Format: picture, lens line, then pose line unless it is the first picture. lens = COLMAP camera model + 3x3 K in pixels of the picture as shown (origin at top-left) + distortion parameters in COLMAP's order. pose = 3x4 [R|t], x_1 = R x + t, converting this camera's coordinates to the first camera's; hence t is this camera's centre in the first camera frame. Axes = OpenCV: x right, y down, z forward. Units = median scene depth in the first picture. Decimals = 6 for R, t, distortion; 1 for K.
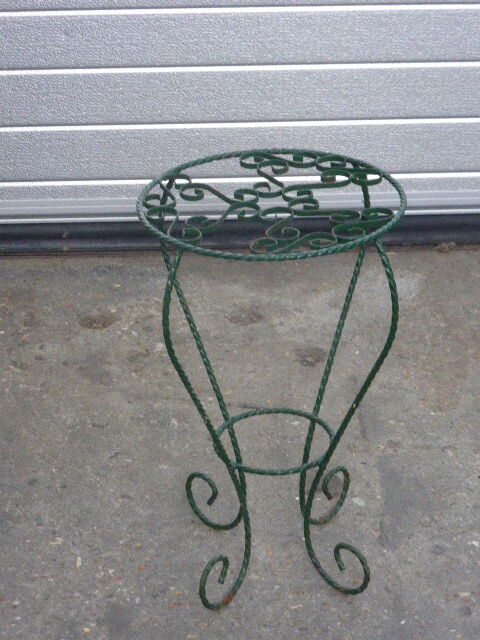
lens RADIAL K [[1802.8, 0, 240.0], [0, 1802.8, 320.0], [0, 0, 1]] dist [0.163775, -1.287768]
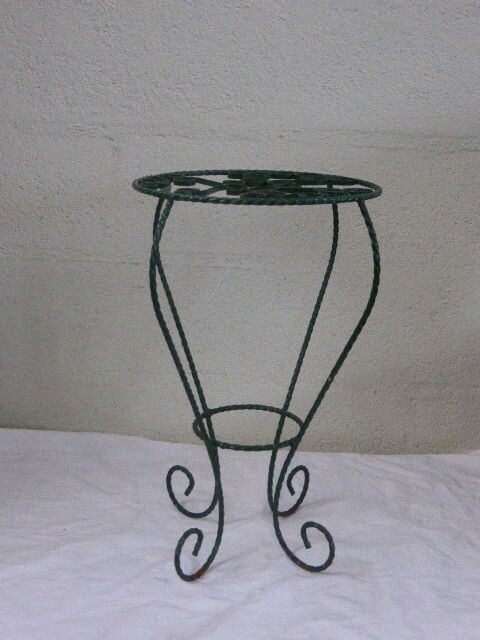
lens RADIAL K [[915.9, 0, 240.0], [0, 915.9, 320.0], [0, 0, 1]] dist [-0.140912, 0.034967]
pose [[0.998692, 0.039495, 0.032460, -0.006722], [-0.032325, 0.979759, -0.197555, 0.111930], [-0.039605, 0.196248, 0.979754, 0.440881]]
